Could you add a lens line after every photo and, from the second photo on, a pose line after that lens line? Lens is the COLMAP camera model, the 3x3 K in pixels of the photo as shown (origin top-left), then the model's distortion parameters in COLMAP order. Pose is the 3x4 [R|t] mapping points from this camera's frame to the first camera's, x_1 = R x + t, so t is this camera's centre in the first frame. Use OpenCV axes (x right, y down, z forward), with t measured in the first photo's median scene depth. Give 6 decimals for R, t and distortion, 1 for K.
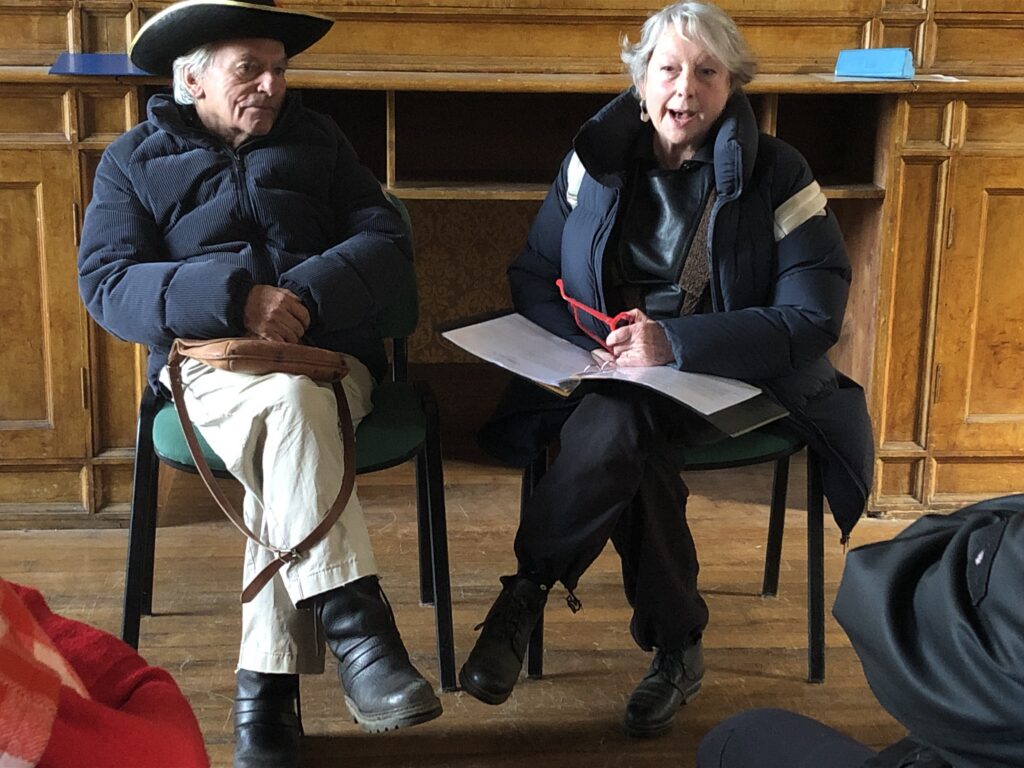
lens RADIAL K [[1841.3, 0, 511.8], [0, 1841.3, 385.3], [0, 0, 1]] dist [0.048985, 0.000000]
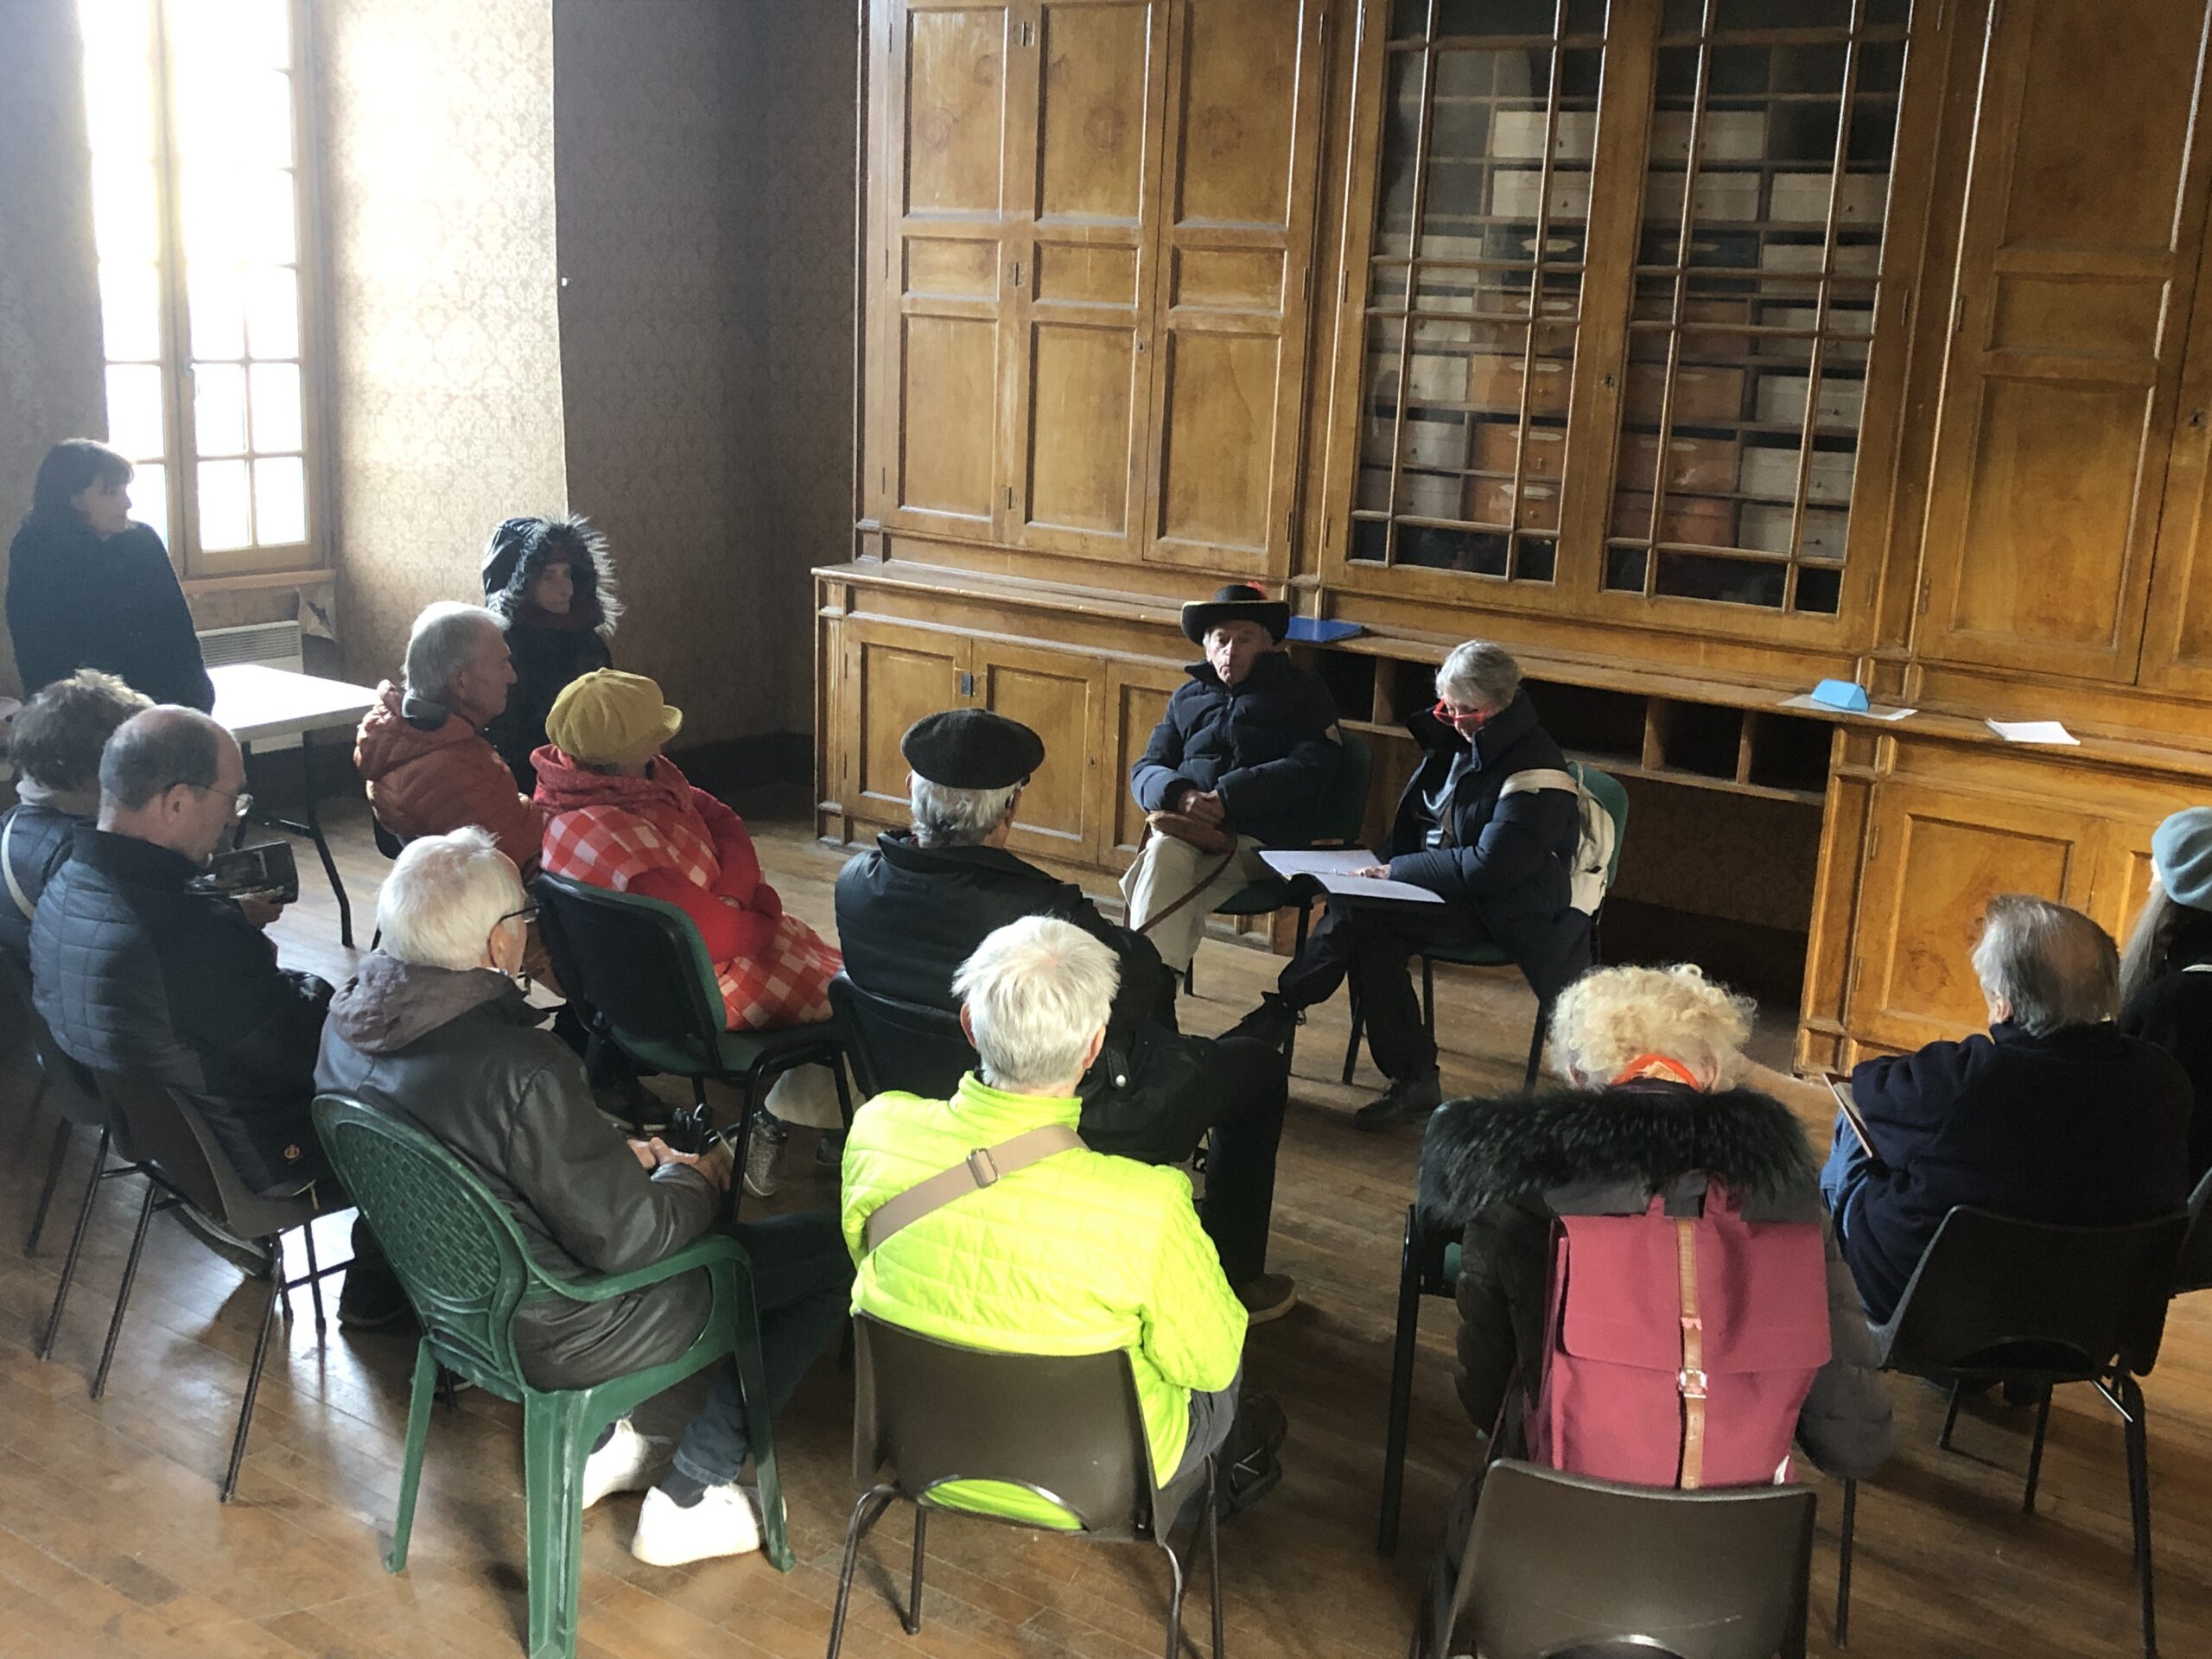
lens RADIAL K [[2306.6, 0, 1106.2], [0, 2306.6, 829.0], [0, 0, 1]] dist [0.000066, 0.000000]
pose [[0.752360, 0.169868, -0.636474, 0.780177], [-0.189186, 0.981196, 0.038239, -0.056246], [0.631002, 0.091642, 0.770349, -0.412628]]
